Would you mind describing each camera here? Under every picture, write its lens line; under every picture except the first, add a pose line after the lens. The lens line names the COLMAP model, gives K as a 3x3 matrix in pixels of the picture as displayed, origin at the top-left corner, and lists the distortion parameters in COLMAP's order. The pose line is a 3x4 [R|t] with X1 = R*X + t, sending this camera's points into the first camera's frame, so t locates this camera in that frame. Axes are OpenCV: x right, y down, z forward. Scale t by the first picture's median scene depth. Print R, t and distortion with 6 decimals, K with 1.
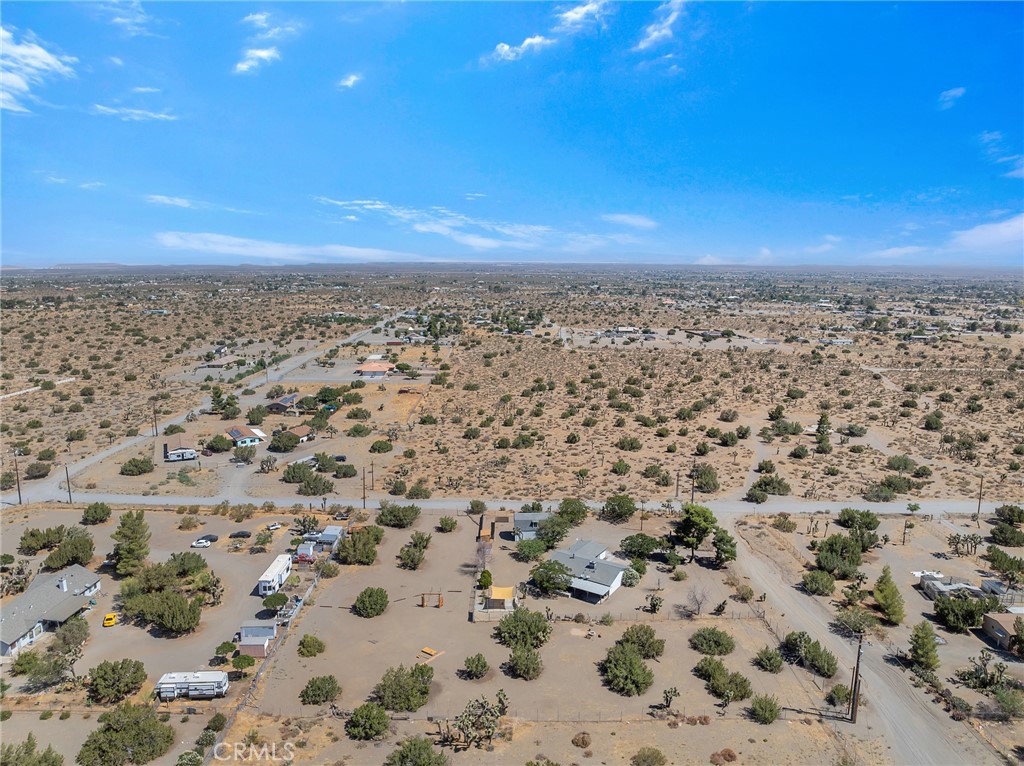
lens RADIAL K [[718.6, 0, 515.3], [0, 718.6, 379.9], [0, 0, 1]] dist [-0.035576, -0.004928]
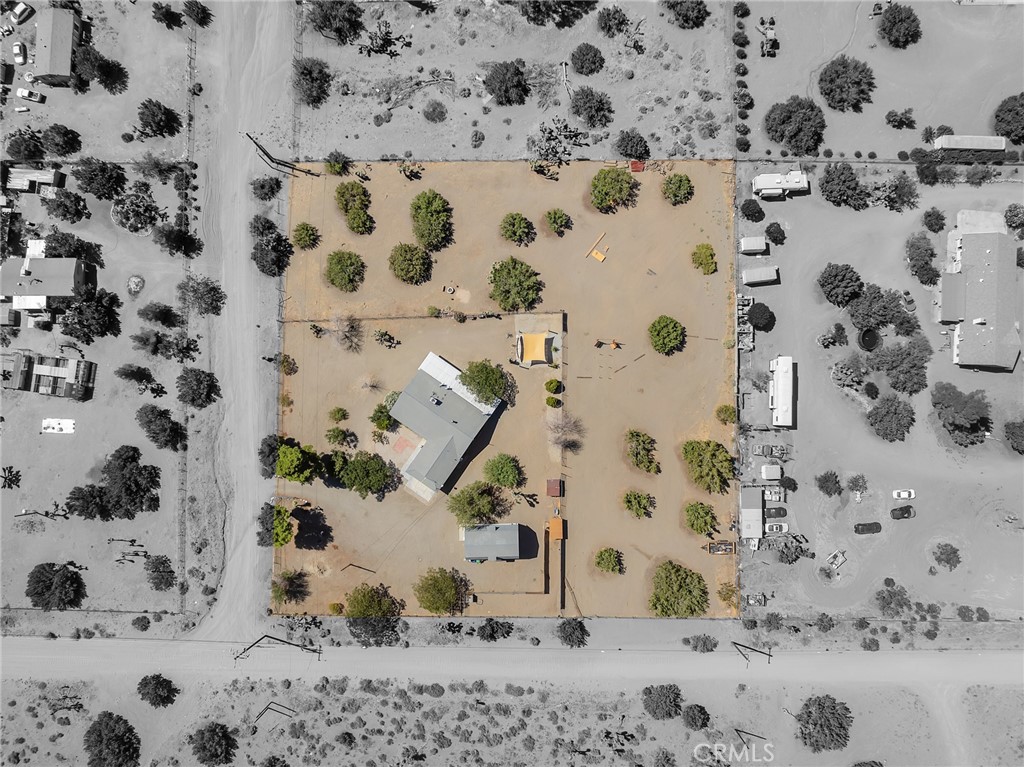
lens RADIAL K [[718.6, 0, 515.3], [0, 718.6, 380.4], [0, 0, 1]] dist [-0.035576, -0.004928]
pose [[-0.999797, -0.017529, 0.009942, -0.003199], [0.011754, -0.106501, 0.994243, -0.839138], [-0.016370, 0.994158, 0.106686, 1.169680]]
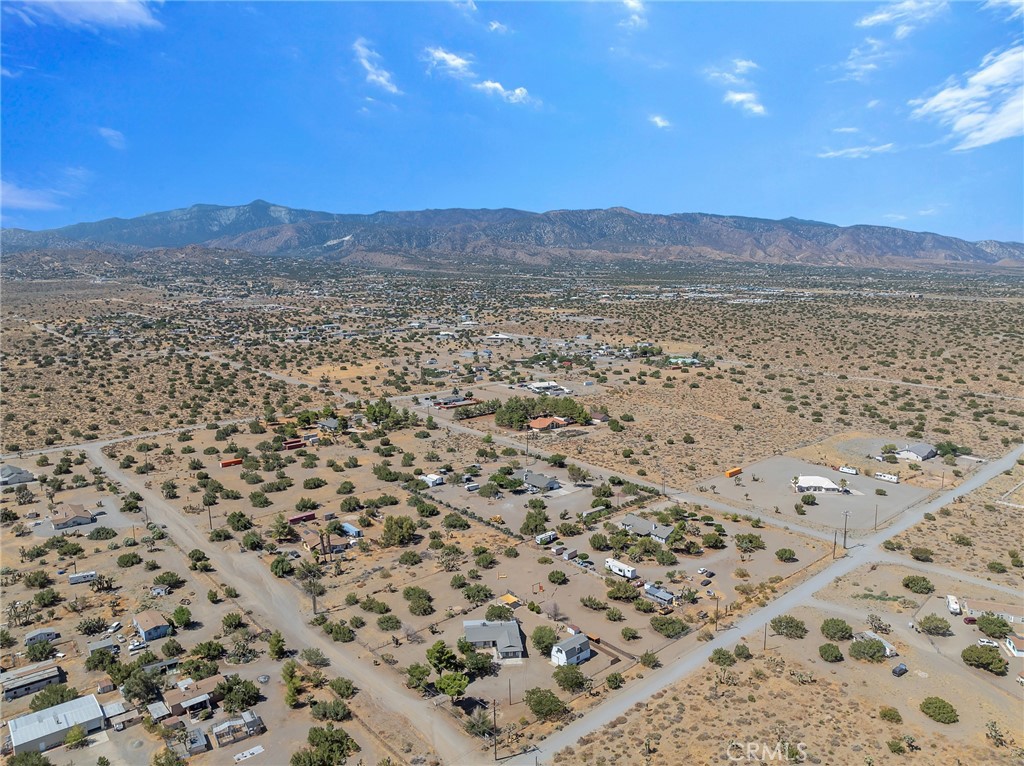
lens RADIAL K [[718.6, 0, 515.3], [0, 718.6, 379.9], [0, 0, 1]] dist [-0.035576, -0.004928]
pose [[-0.763281, 0.098424, -0.638525, 1.260011], [-0.108217, 0.954887, 0.276549, -0.845144], [0.636939, 0.280183, -0.718197, 2.603719]]
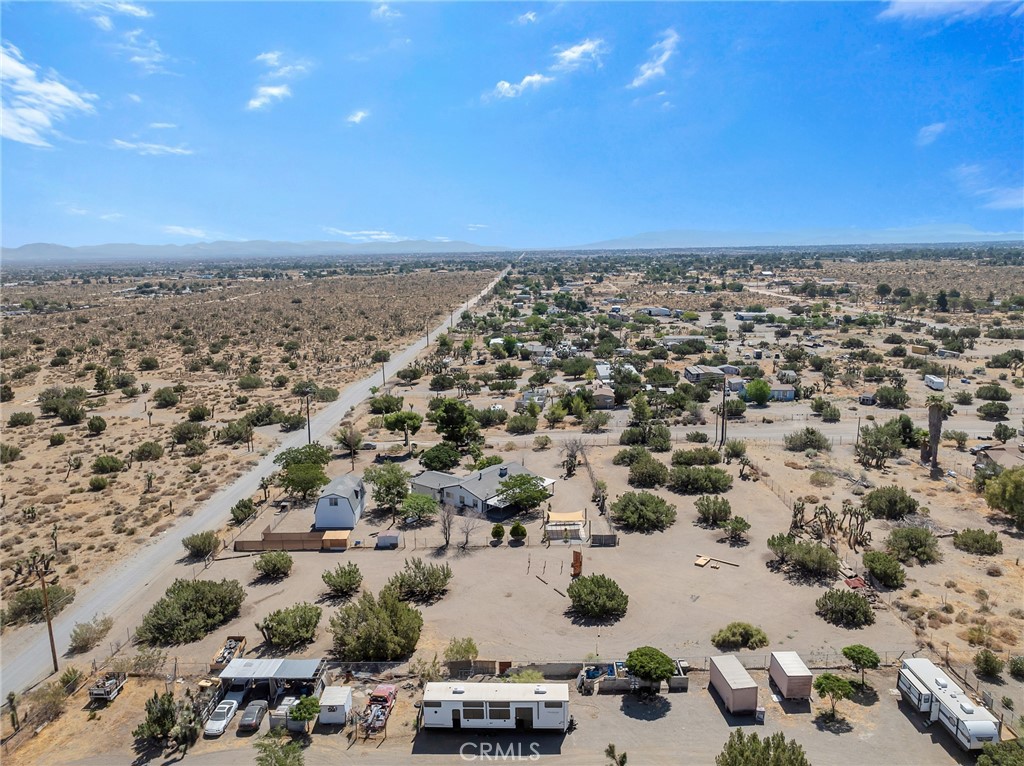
lens RADIAL K [[718.6, 0, 515.3], [0, 718.6, 379.9], [0, 0, 1]] dist [-0.035576, -0.004928]
pose [[0.038167, -0.186741, 0.981668, -0.948372], [0.178566, 0.967846, 0.177169, 0.005691], [-0.983187, 0.168531, 0.070285, 1.211190]]
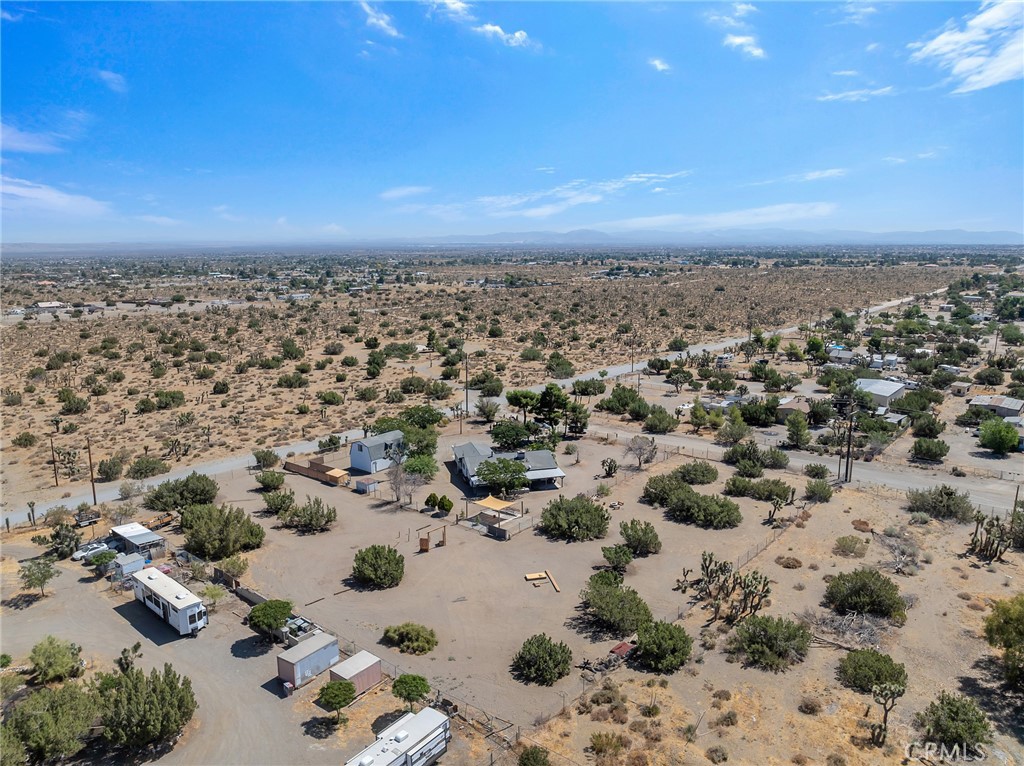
lens RADIAL K [[718.6, 0, 515.3], [0, 718.6, 379.9], [0, 0, 1]] dist [-0.035576, -0.004928]
pose [[0.653664, -0.153139, 0.741129, -0.704941], [0.134772, 0.987214, 0.085121, 0.124530], [-0.744688, 0.044243, 0.665945, 0.560053]]
